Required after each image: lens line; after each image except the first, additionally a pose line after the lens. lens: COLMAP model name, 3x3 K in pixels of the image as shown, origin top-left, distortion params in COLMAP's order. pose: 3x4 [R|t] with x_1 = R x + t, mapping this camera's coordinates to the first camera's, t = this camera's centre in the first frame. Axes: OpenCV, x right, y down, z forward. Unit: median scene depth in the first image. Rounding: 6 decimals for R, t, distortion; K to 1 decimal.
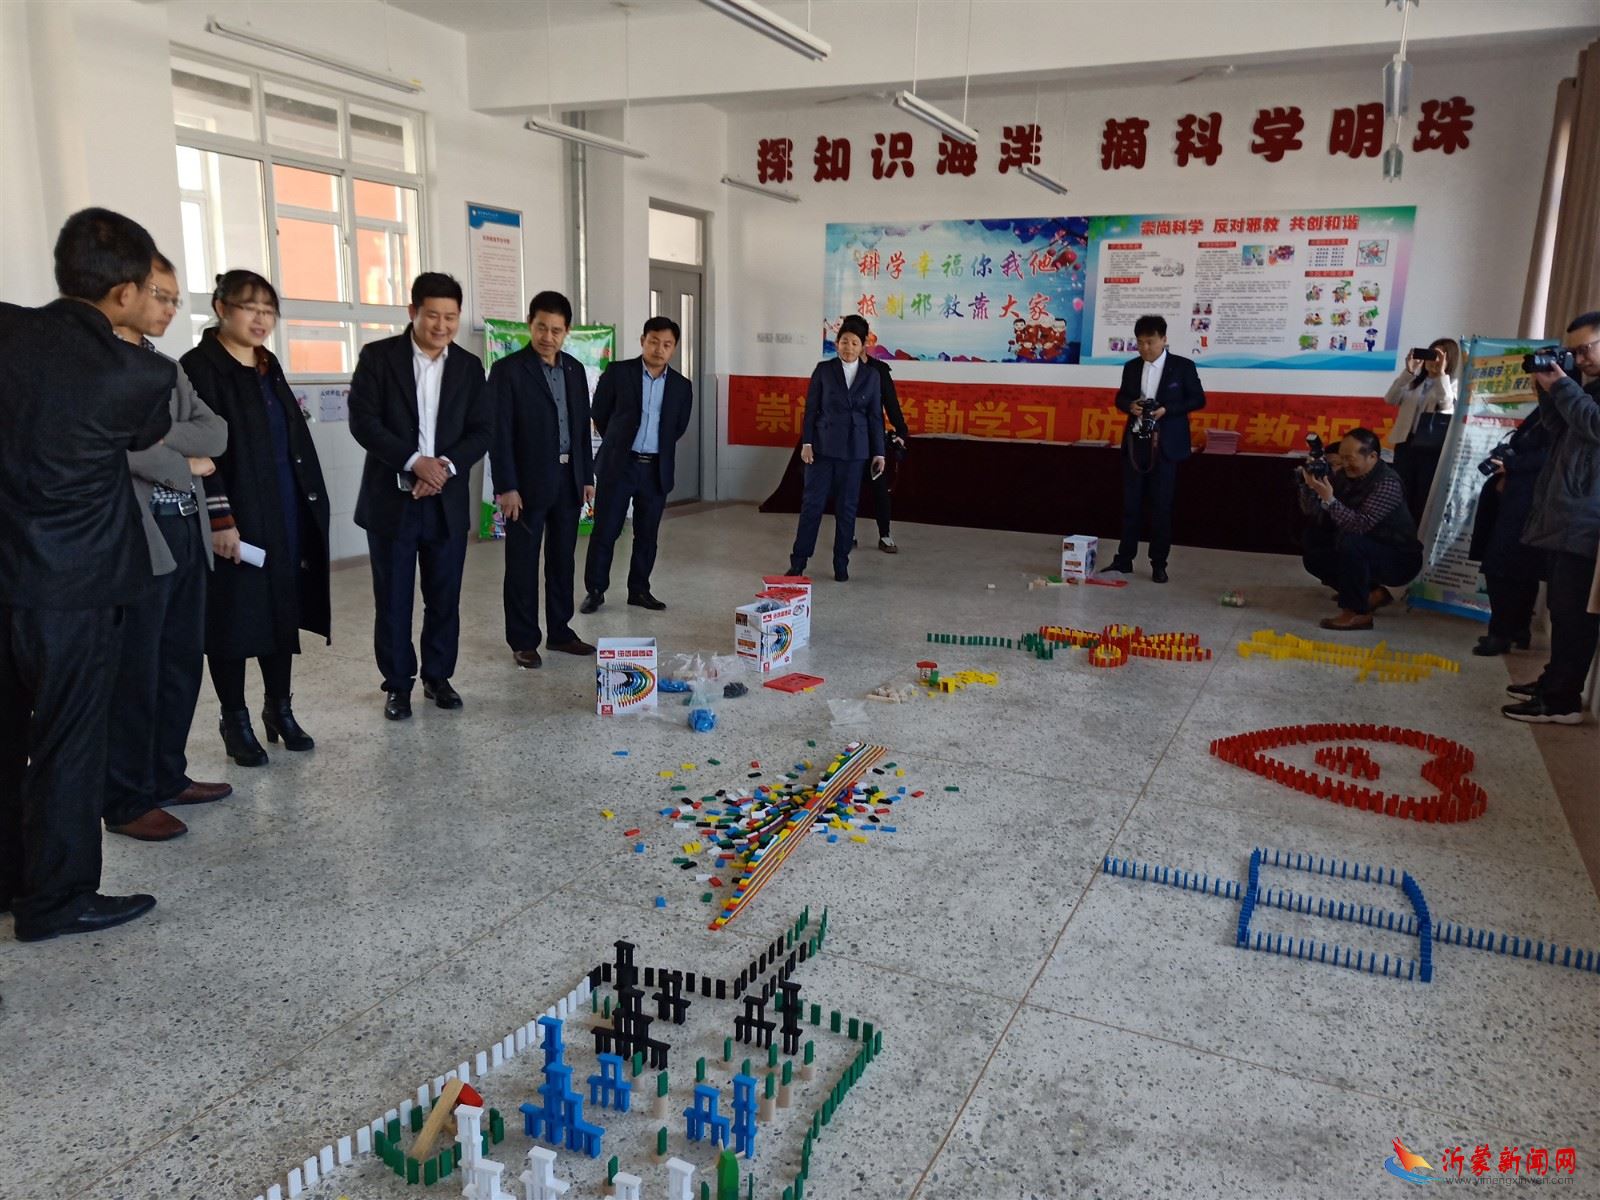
lens RADIAL K [[1213.6, 0, 800.0], [0, 1213.6, 600.0], [0, 0, 1]] dist [0.001026, 0.001342]
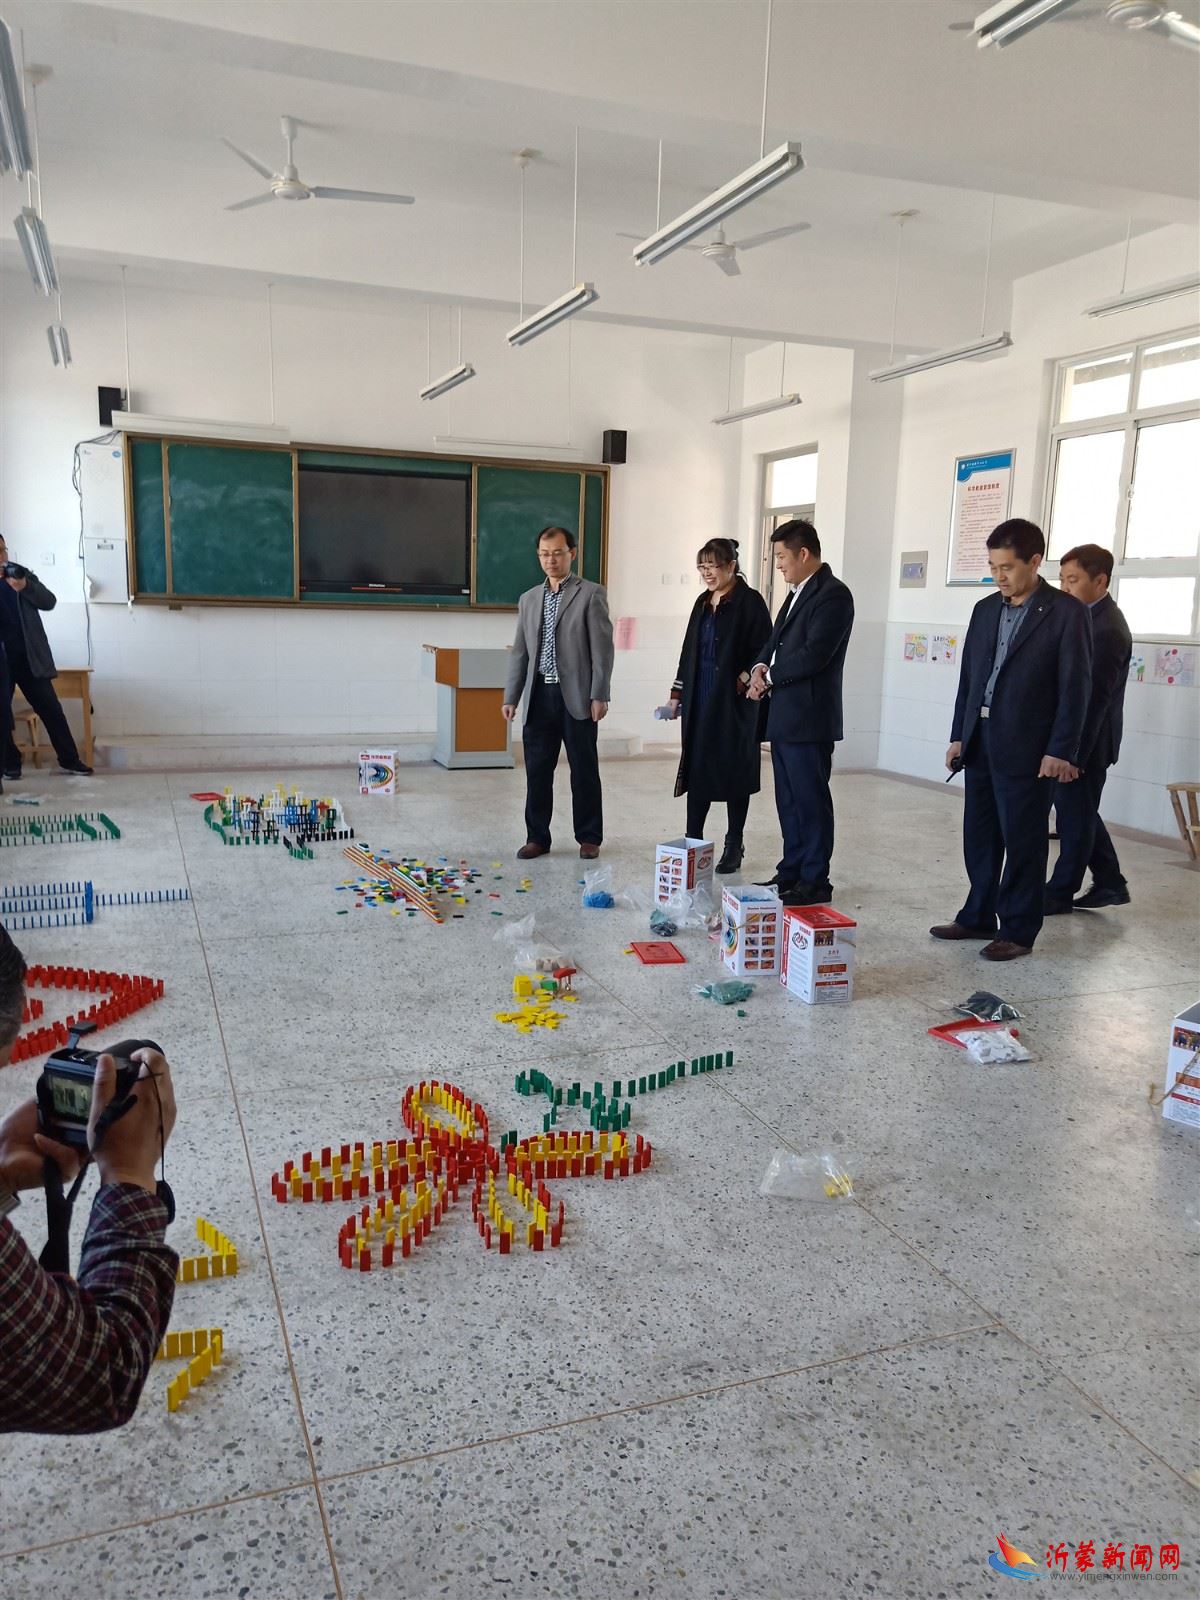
lens RADIAL K [[1213.6, 0, 600.0], [0, 1213.6, 800.0], [0, 0, 1]] dist [0.001026, 0.001342]
pose [[-0.684841, 0.072963, -0.725031, 0.777961], [-0.197228, 0.939277, 0.280819, -0.326981], [0.701494, 0.335313, -0.628865, 1.795846]]
